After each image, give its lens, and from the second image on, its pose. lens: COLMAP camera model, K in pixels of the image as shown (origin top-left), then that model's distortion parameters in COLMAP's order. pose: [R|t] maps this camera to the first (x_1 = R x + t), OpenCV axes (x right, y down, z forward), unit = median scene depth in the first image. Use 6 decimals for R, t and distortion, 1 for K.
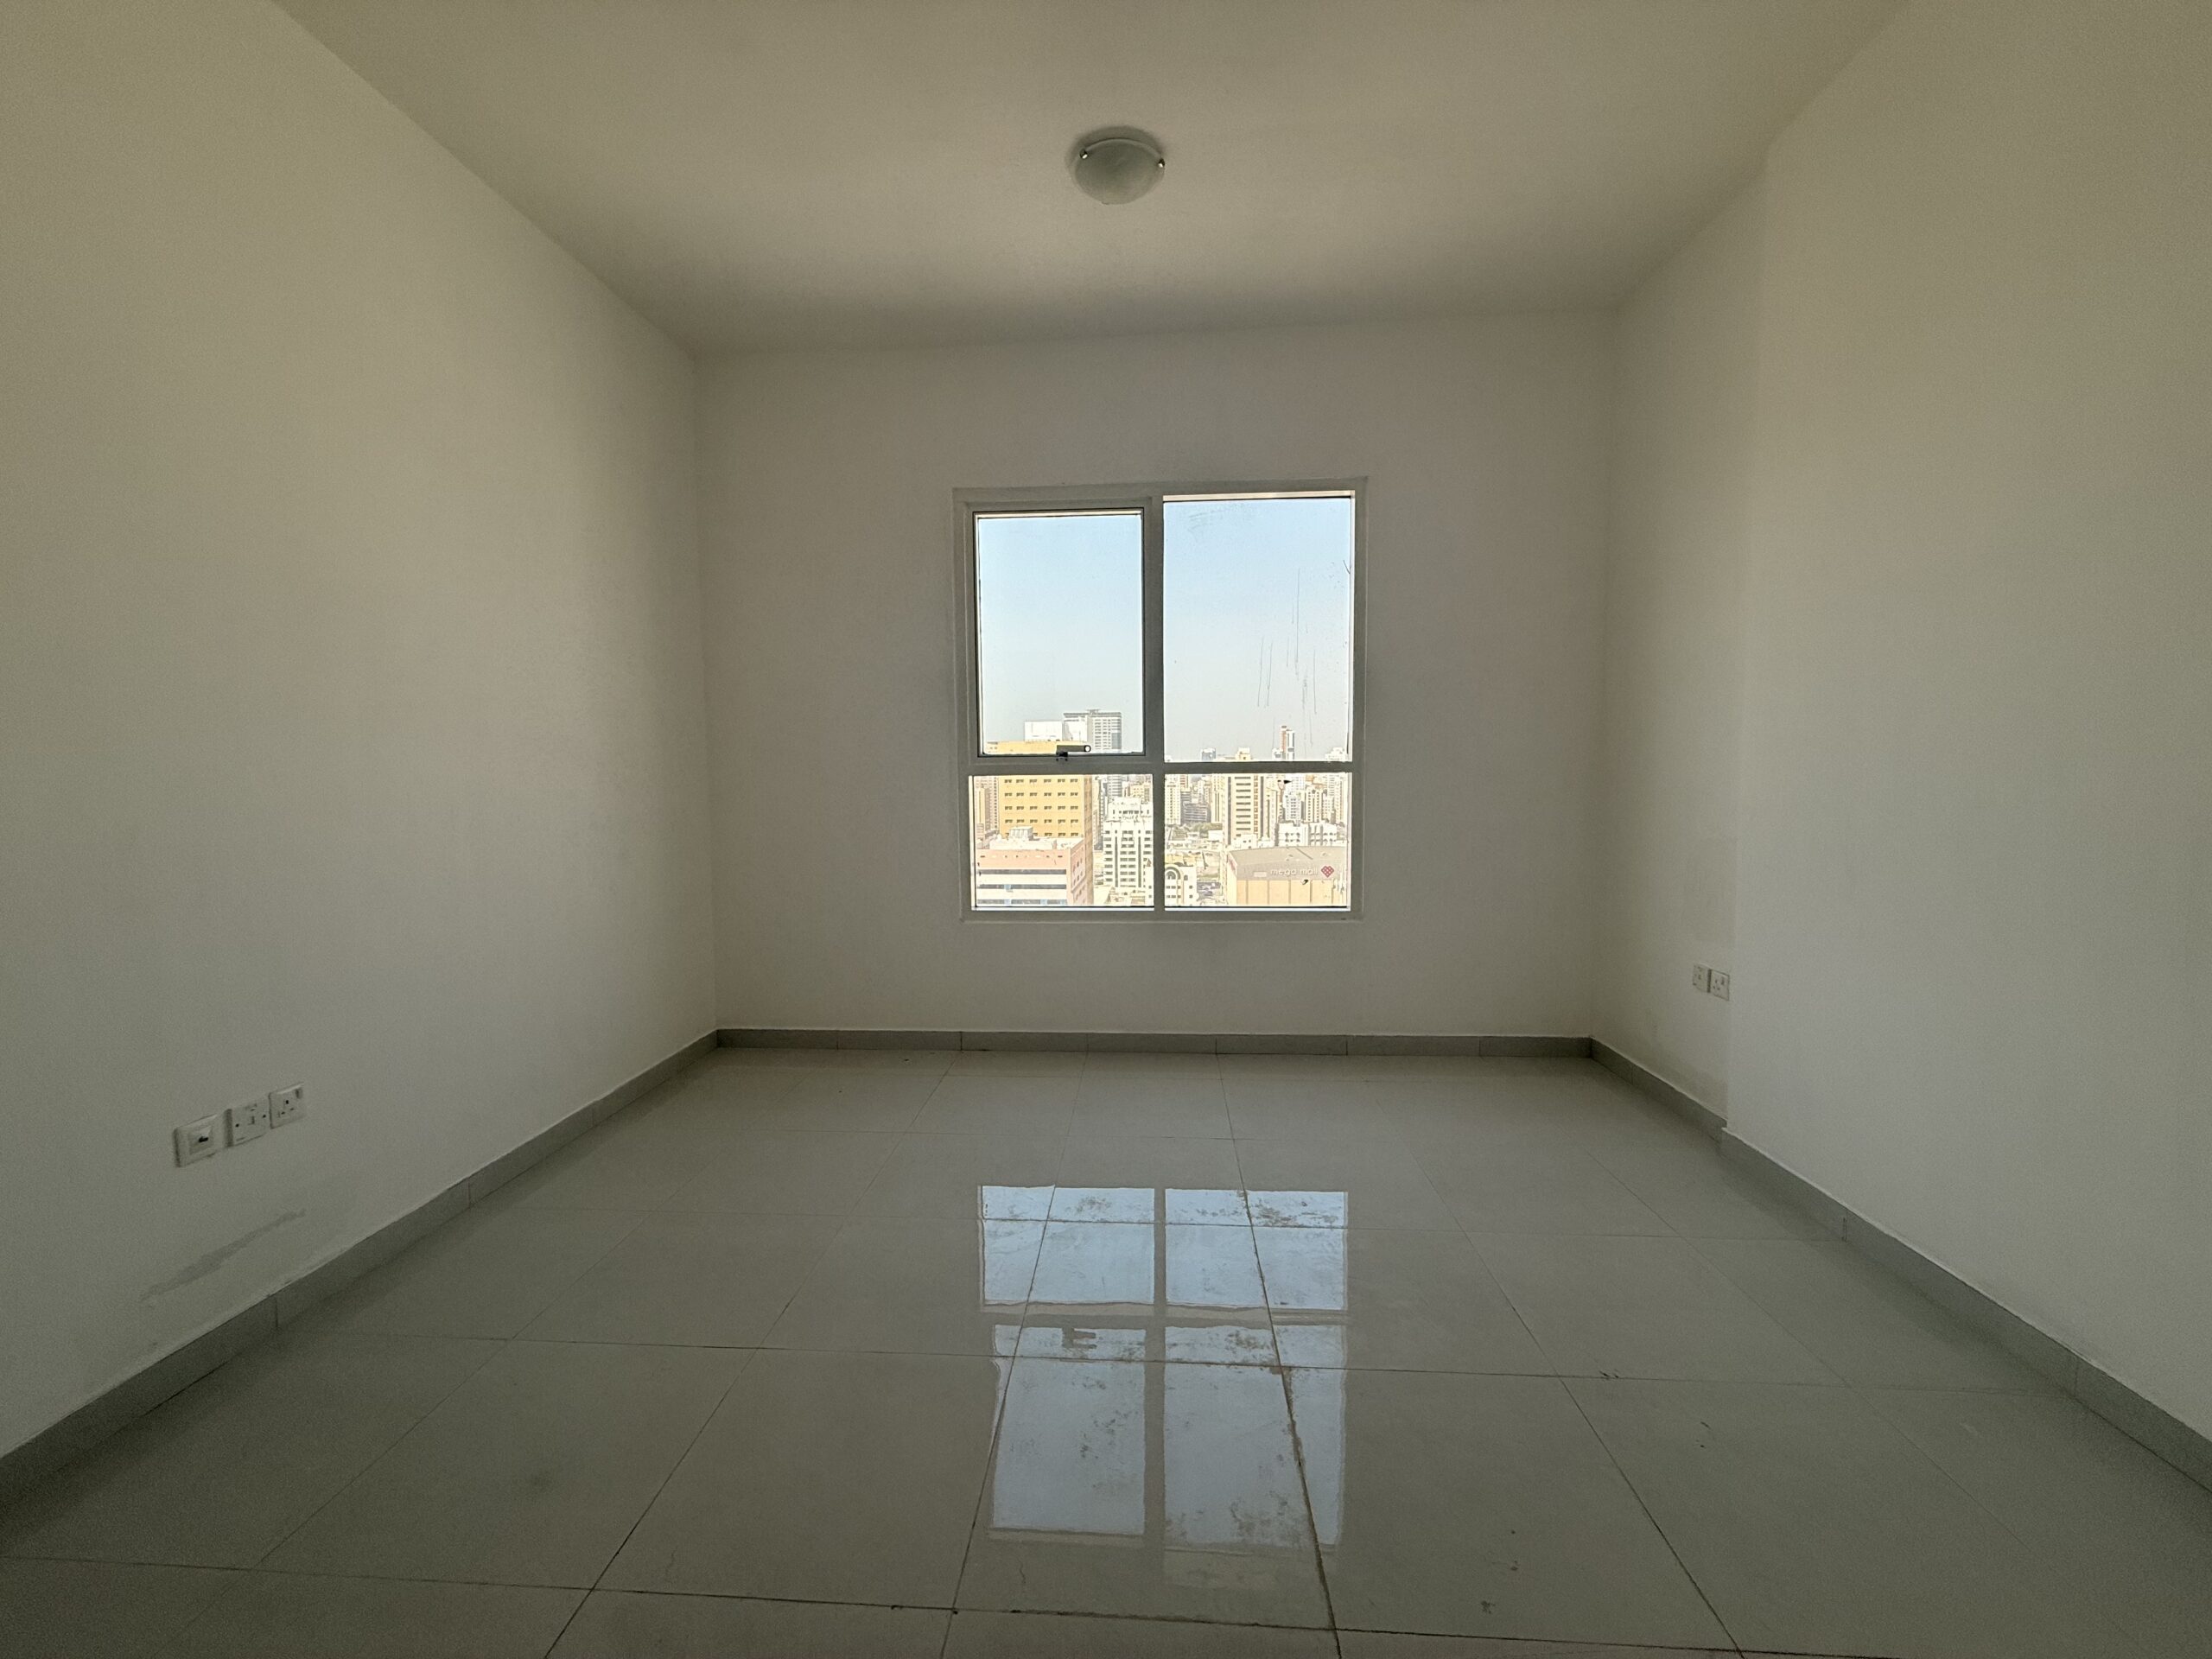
lens RADIAL K [[878.2, 0, 1104.1], [0, 878.2, 824.0], [0, 0, 1]] dist [0.000434, 0.000165]
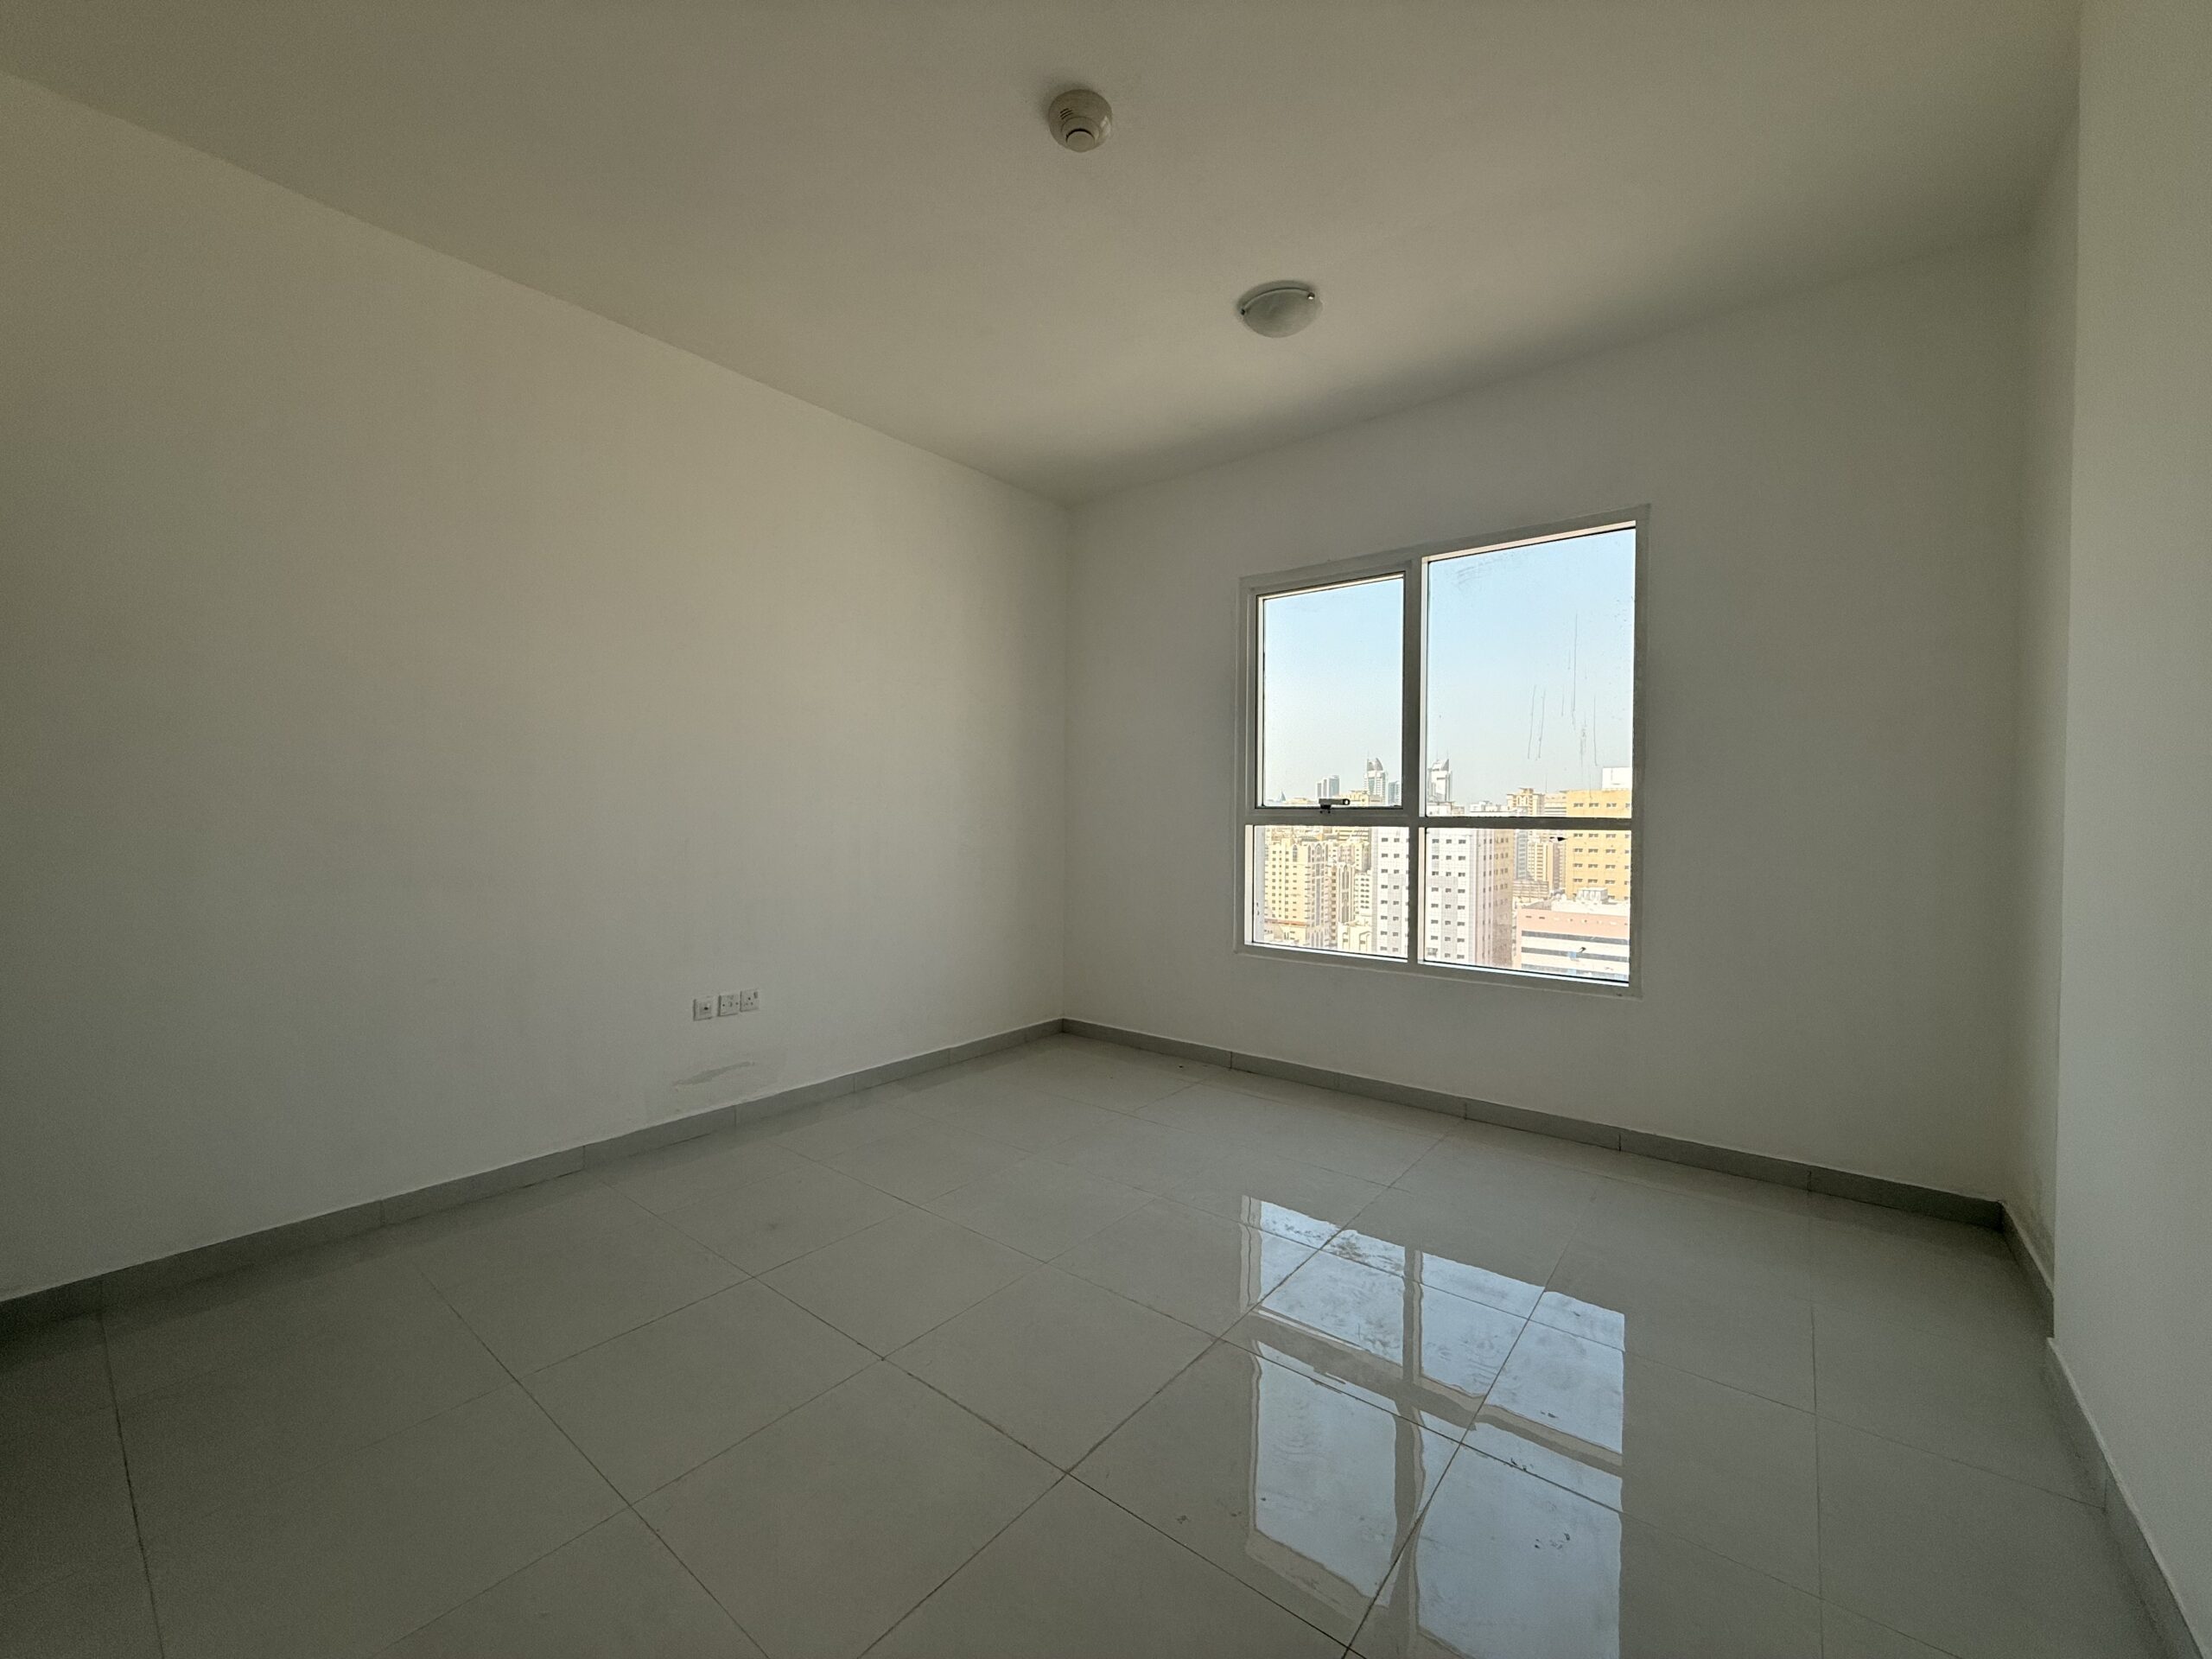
lens RADIAL K [[878.2, 0, 1099.8], [0, 878.2, 822.1], [0, 0, 1]] dist [0.000434, 0.000165]
pose [[0.820468, 0.020139, -0.571337, 0.343184], [-0.052962, 0.997759, -0.040887, -0.002033], [0.569233, 0.063806, 0.819696, -0.038113]]
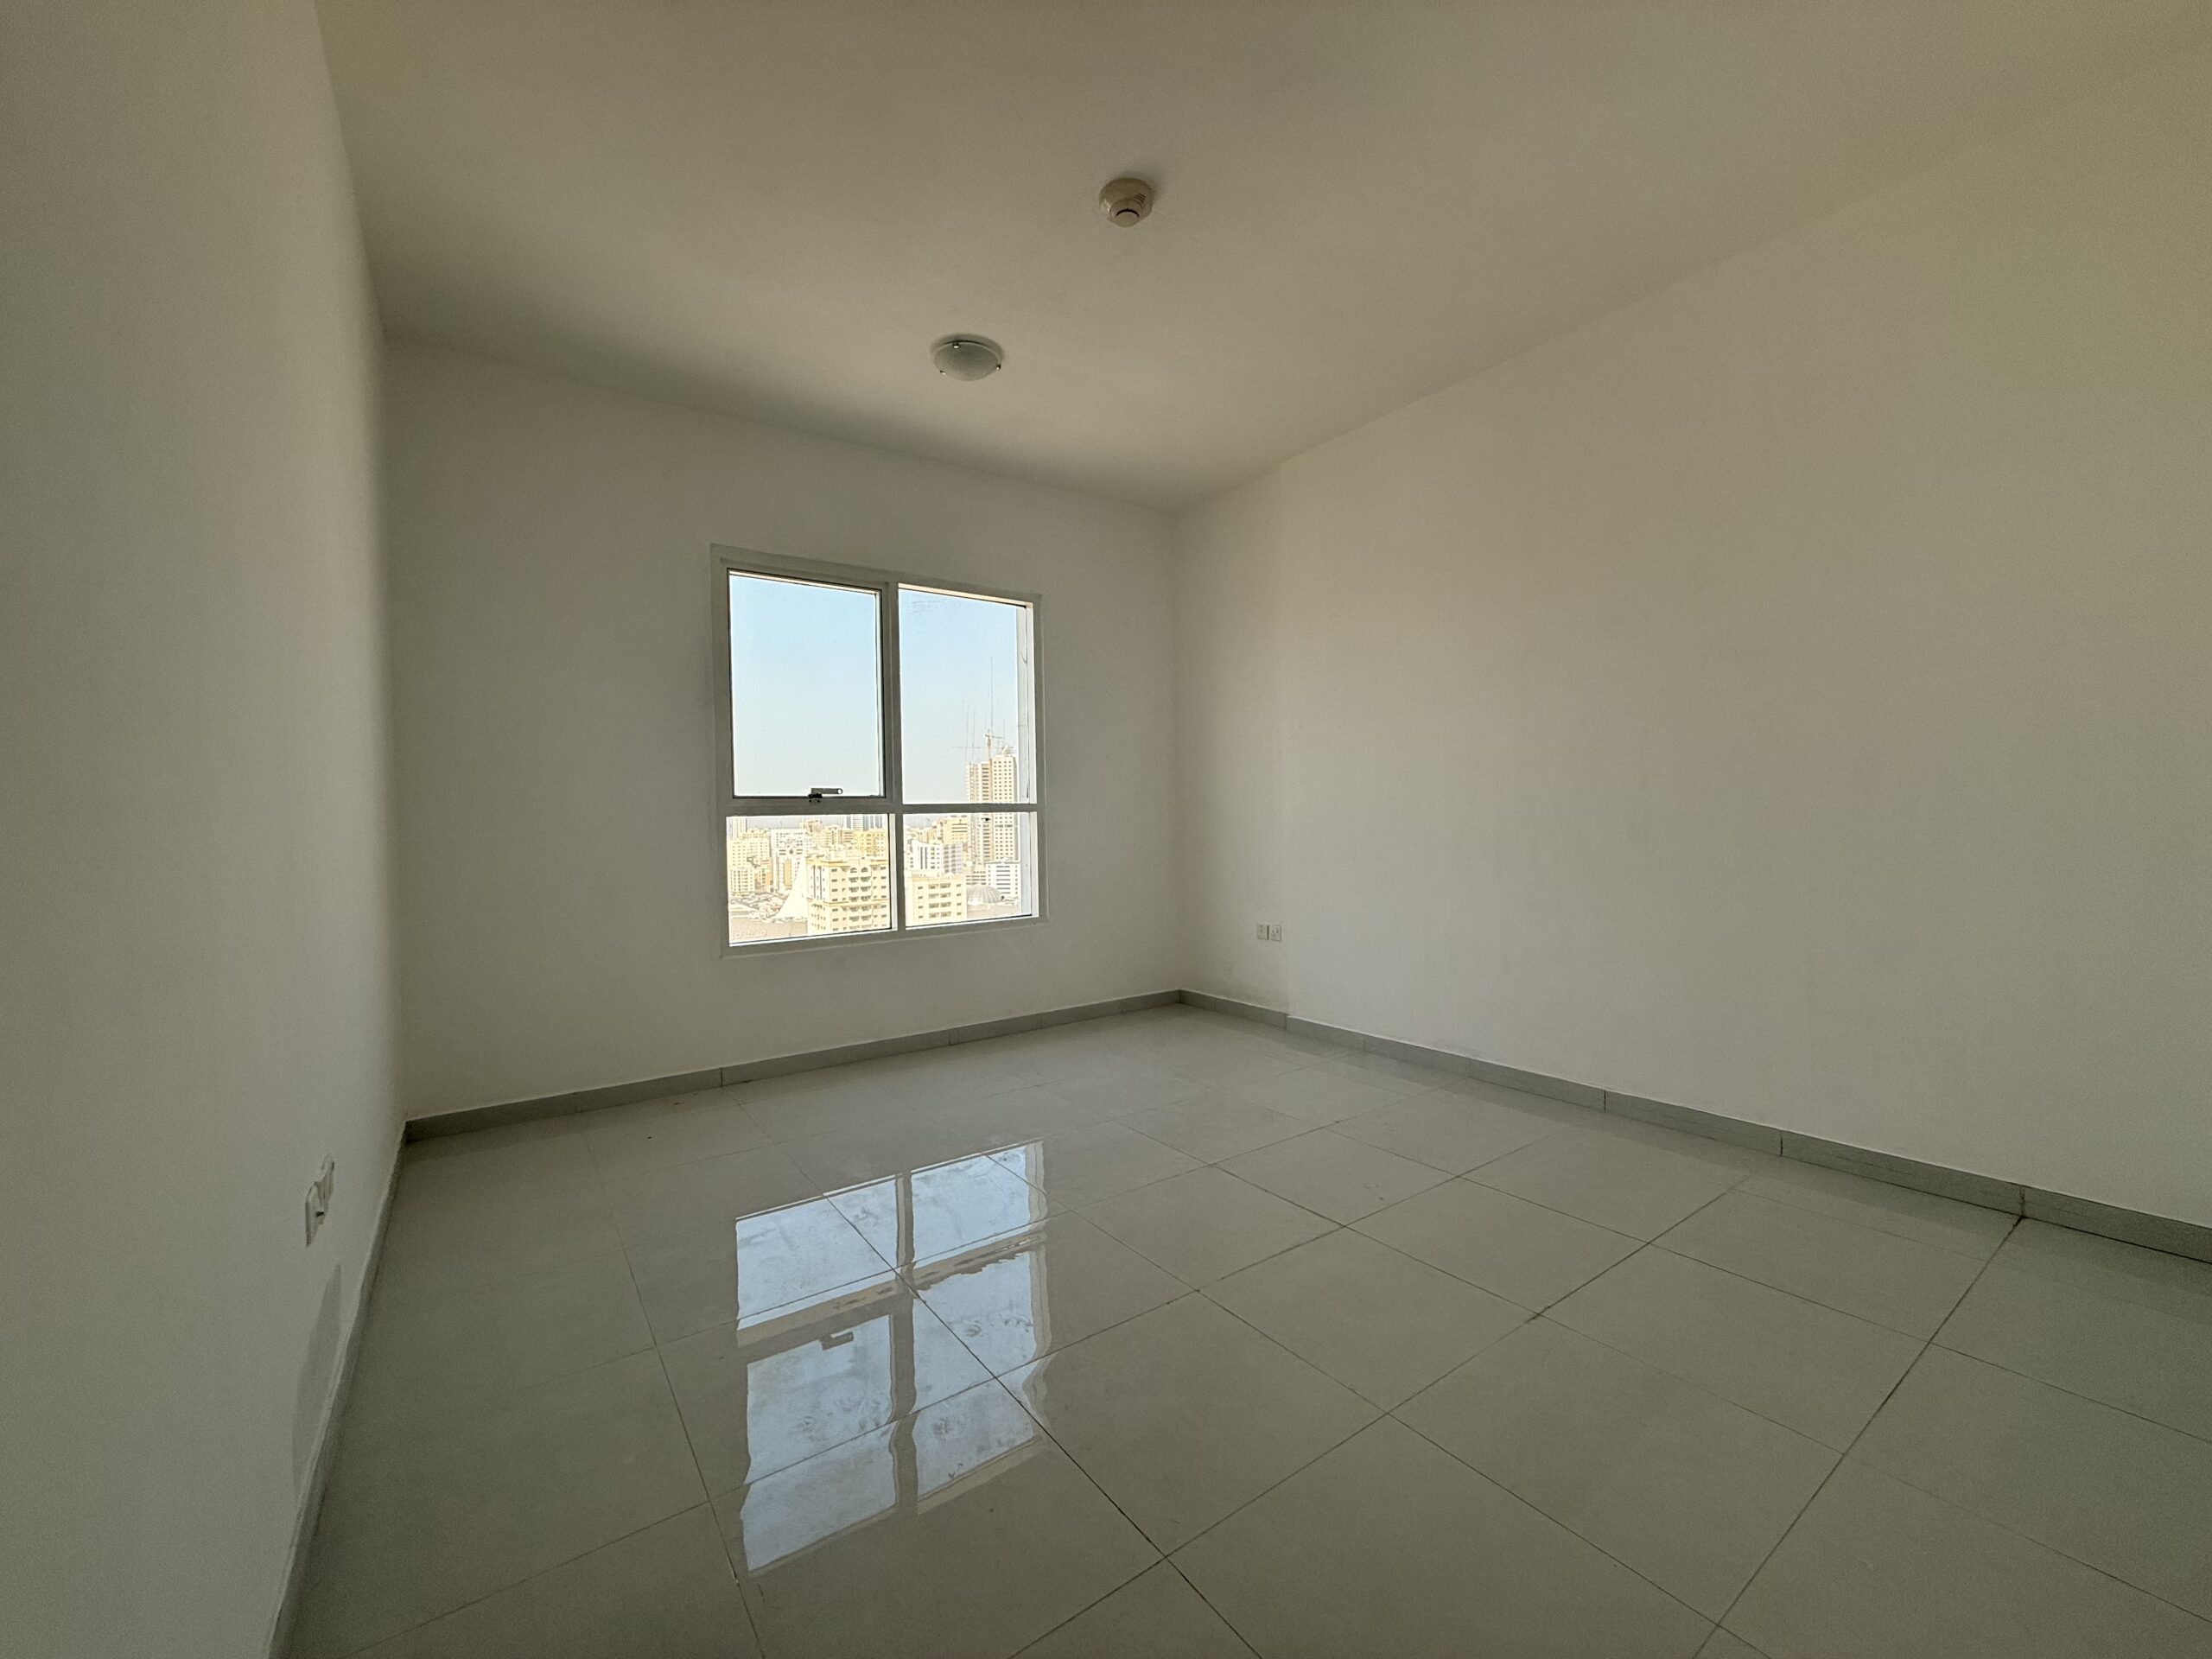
lens RADIAL K [[878.2, 0, 1093.7], [0, 878.2, 829.8], [0, 0, 1]] dist [0.000434, 0.000165]
pose [[0.779736, -0.015812, 0.625909, -0.471576], [0.051075, 0.997956, -0.038417, 0.023286], [-0.624022, 0.061923, 0.778949, -0.081469]]
